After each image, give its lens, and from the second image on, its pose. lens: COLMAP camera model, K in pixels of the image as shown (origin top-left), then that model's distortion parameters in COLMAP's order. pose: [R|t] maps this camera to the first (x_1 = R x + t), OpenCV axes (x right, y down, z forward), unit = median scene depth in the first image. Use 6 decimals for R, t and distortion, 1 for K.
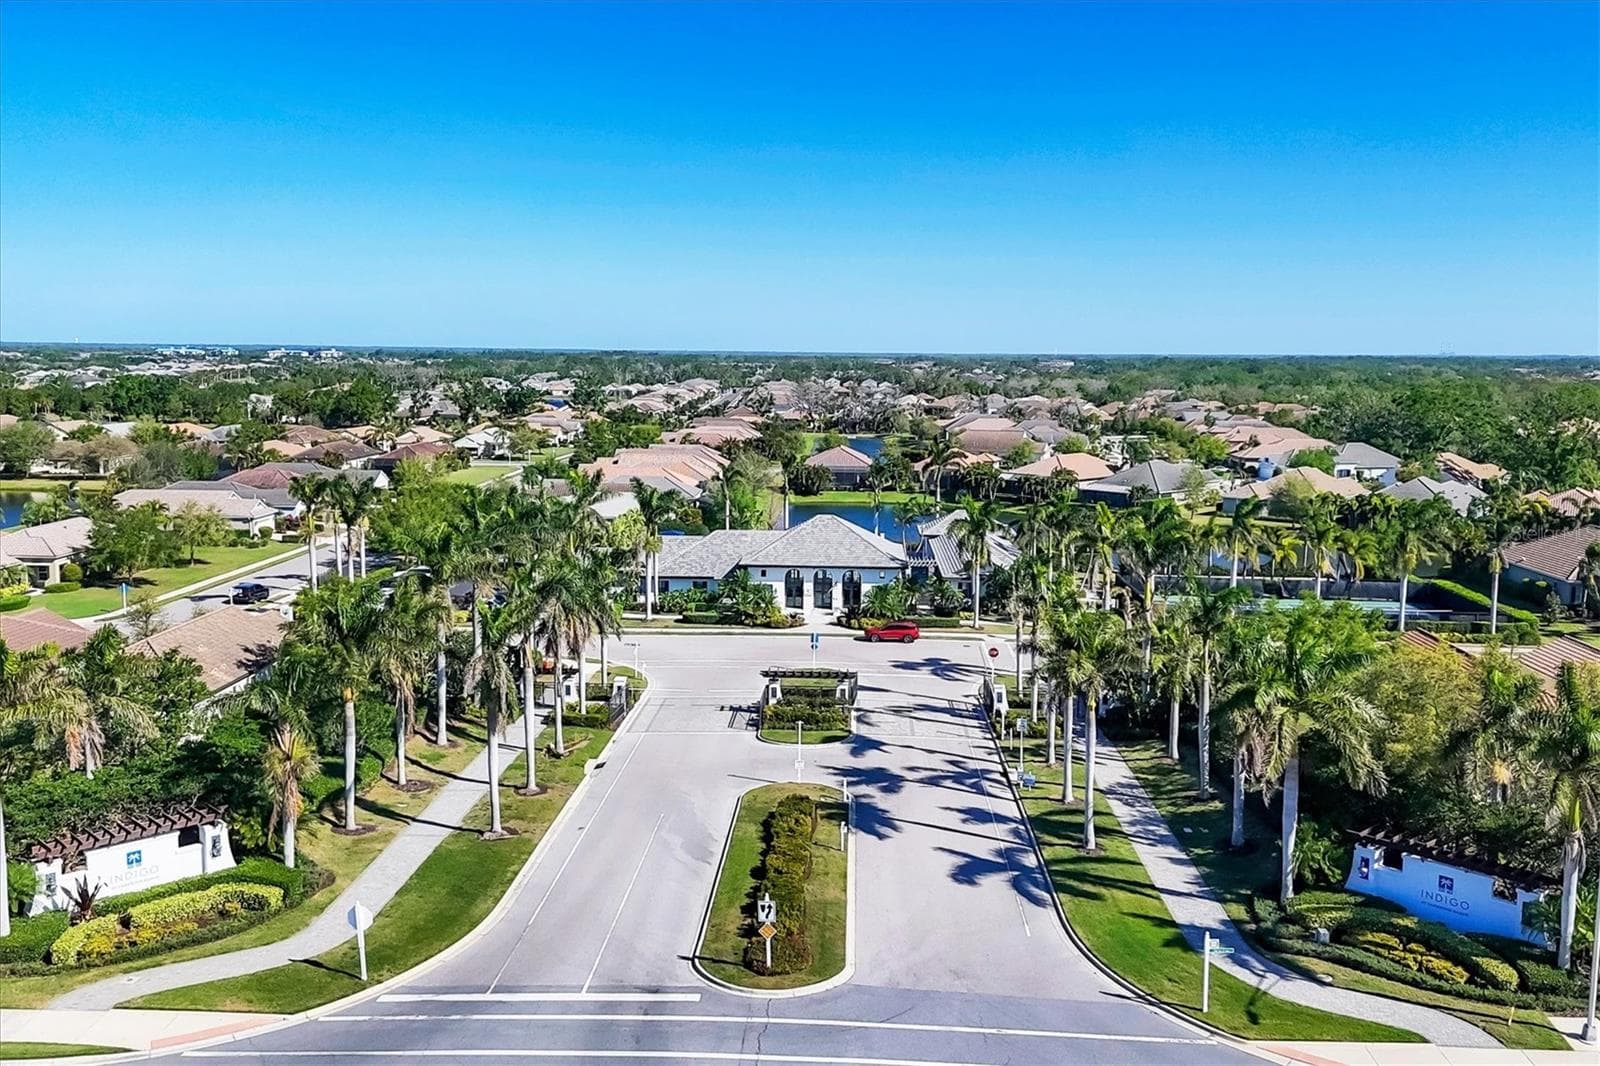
lens RADIAL K [[1379.1, 0, 799.2], [0, 1379.1, 512.9], [0, 0, 1]] dist [0.040827, -0.022586]
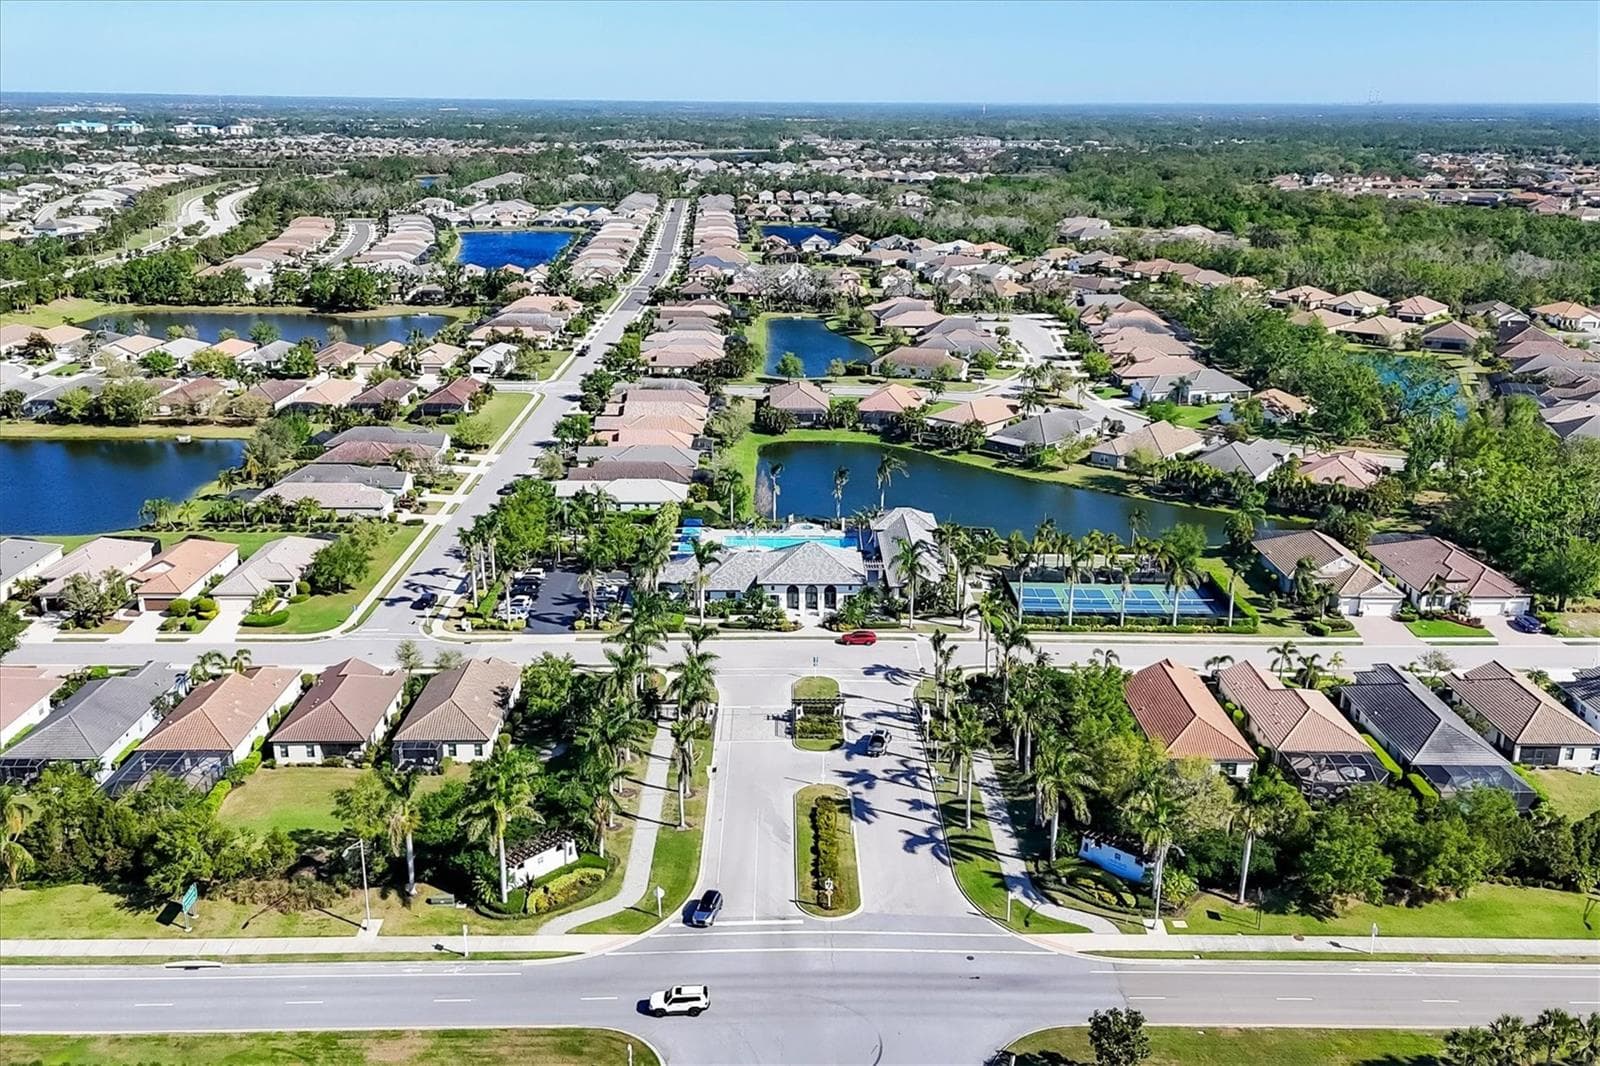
lens RADIAL K [[1379.1, 0, 799.2], [0, 1379.1, 512.9], [0, 0, 1]] dist [0.040827, -0.022586]
pose [[0.998457, -0.016391, 0.053050, -0.080388], [0.006947, 0.984803, 0.173538, -0.318973], [-0.055089, -0.172902, 0.983397, -0.517755]]
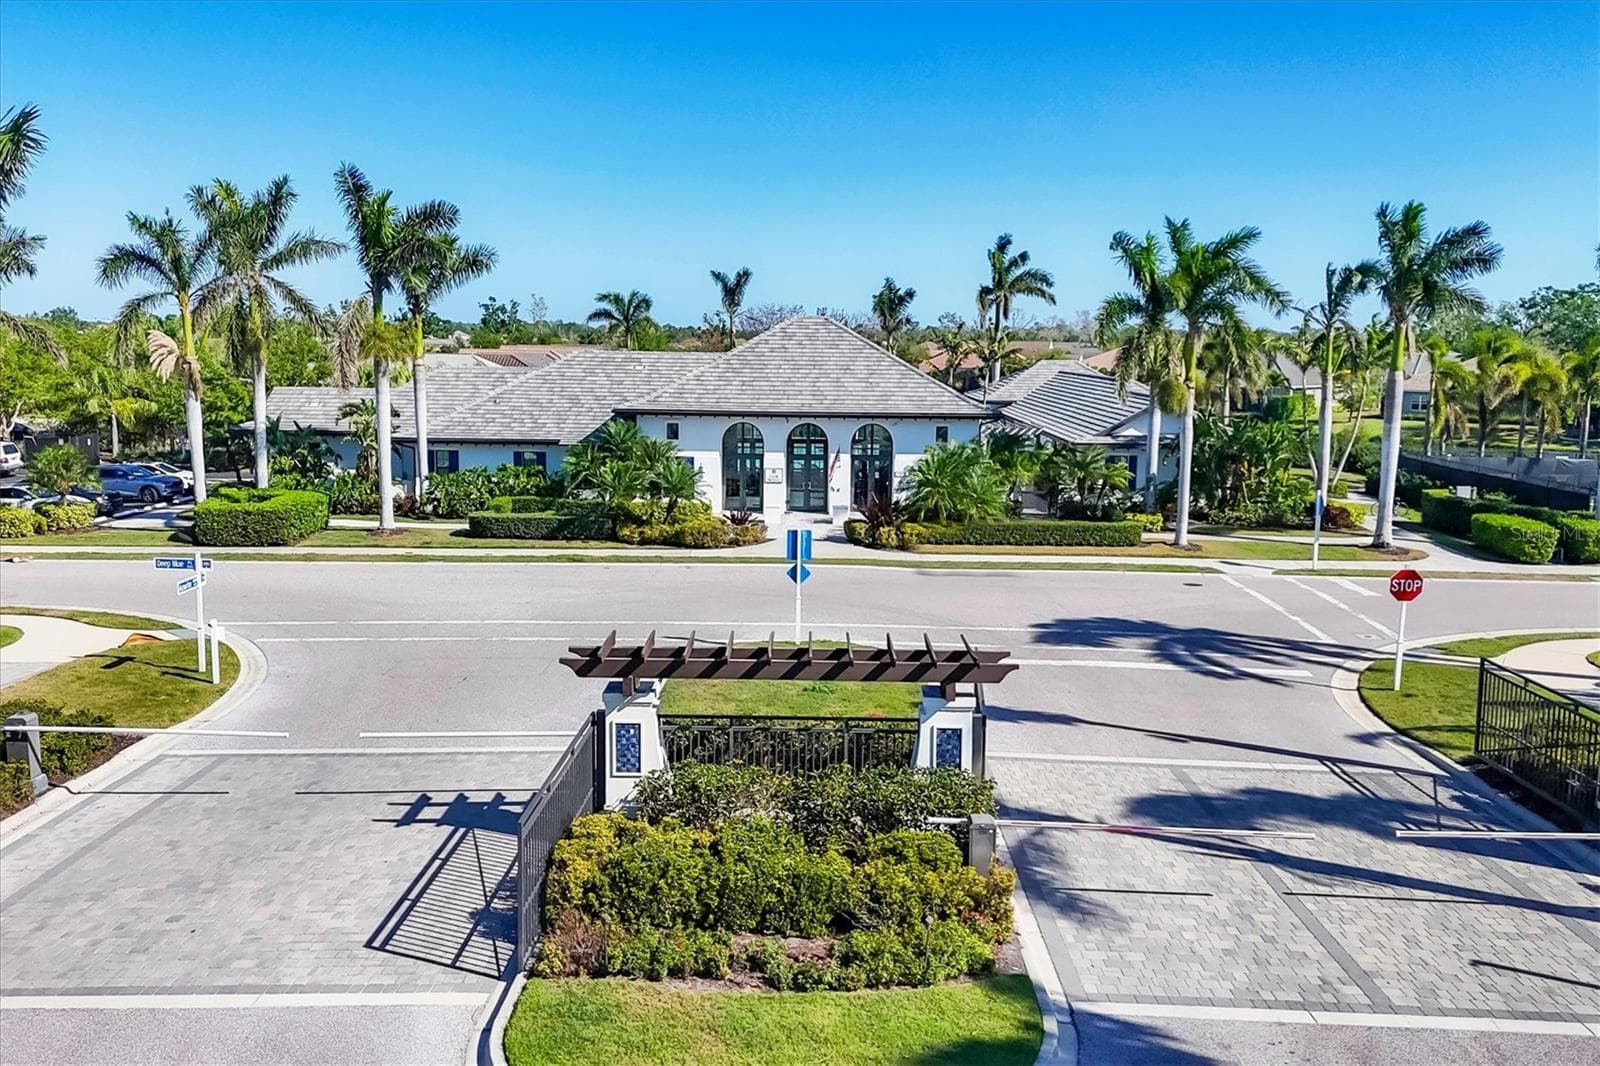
lens RADIAL K [[1379.1, 0, 799.2], [0, 1379.1, 512.9], [0, 0, 1]] dist [0.040827, -0.022586]
pose [[0.999555, -0.000354, 0.029816, 0.001463], [0.000025, 0.999939, 0.011033, 0.068158], [-0.029818, -0.011027, 0.999495, 0.585952]]
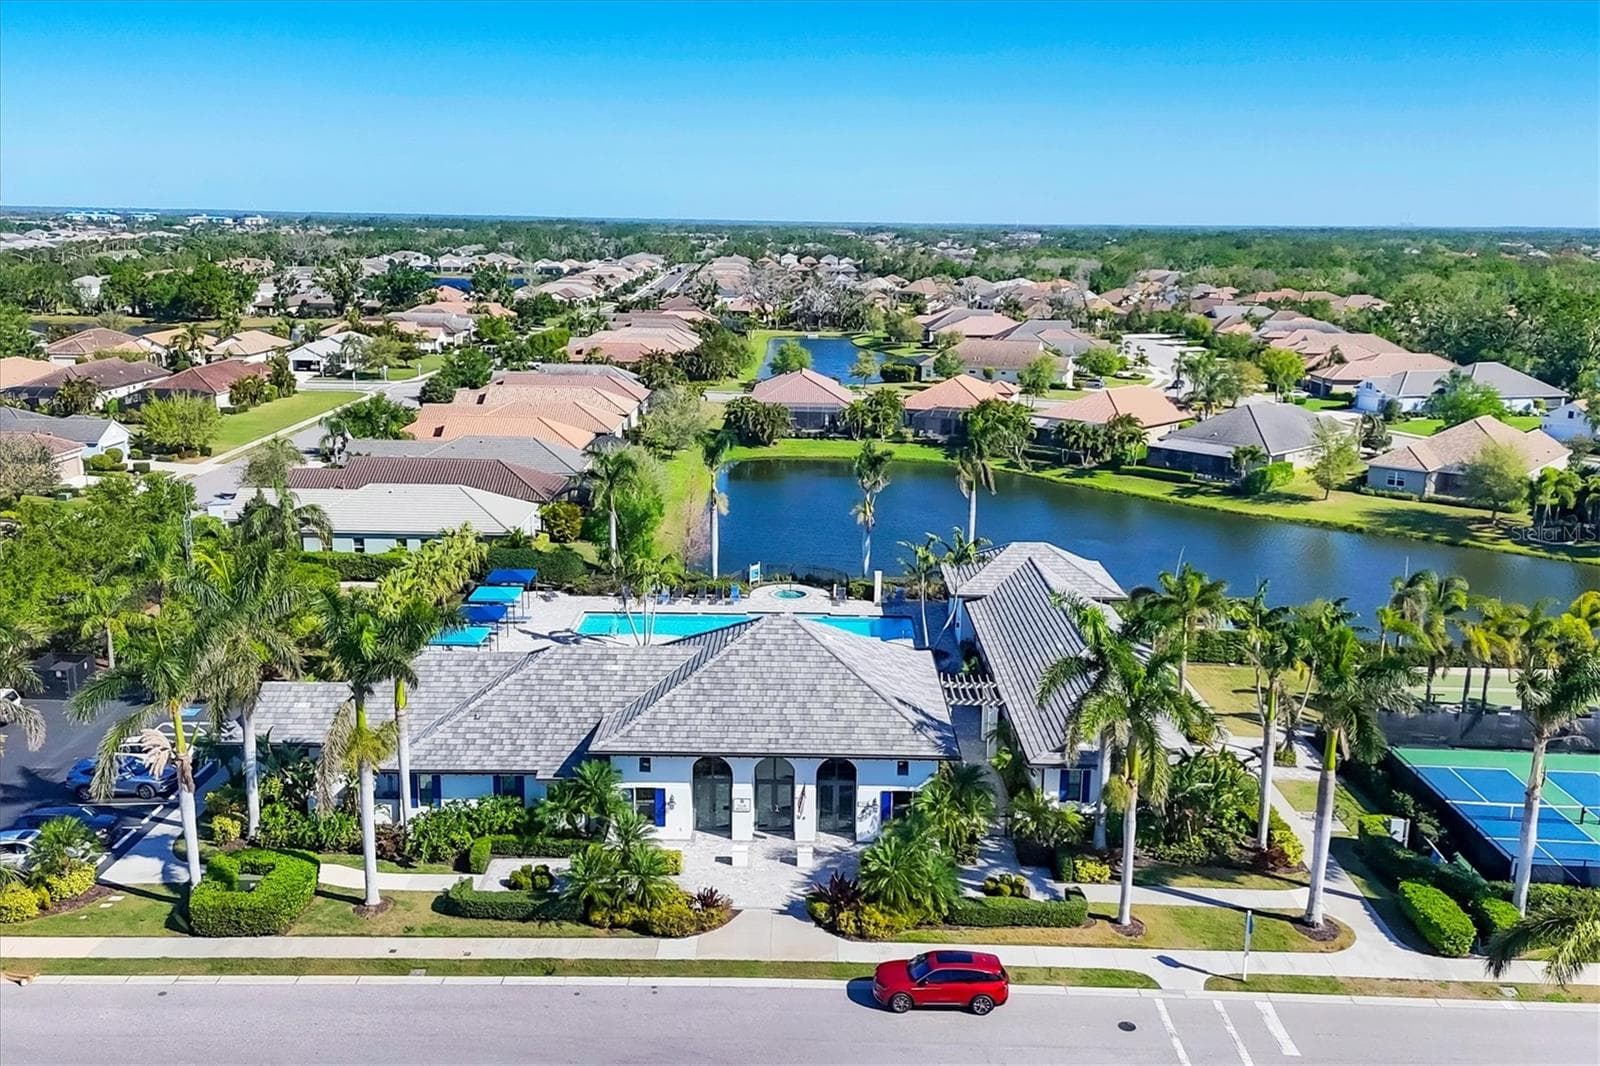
lens RADIAL K [[1379.1, 0, 799.2], [0, 1379.1, 512.9], [0, 0, 1]] dist [0.040827, -0.022586]
pose [[0.999492, -0.001287, 0.031857, 0.011476], [-0.001663, 0.995722, 0.092383, -0.086466], [-0.031839, -0.092389, 0.995214, 0.574247]]
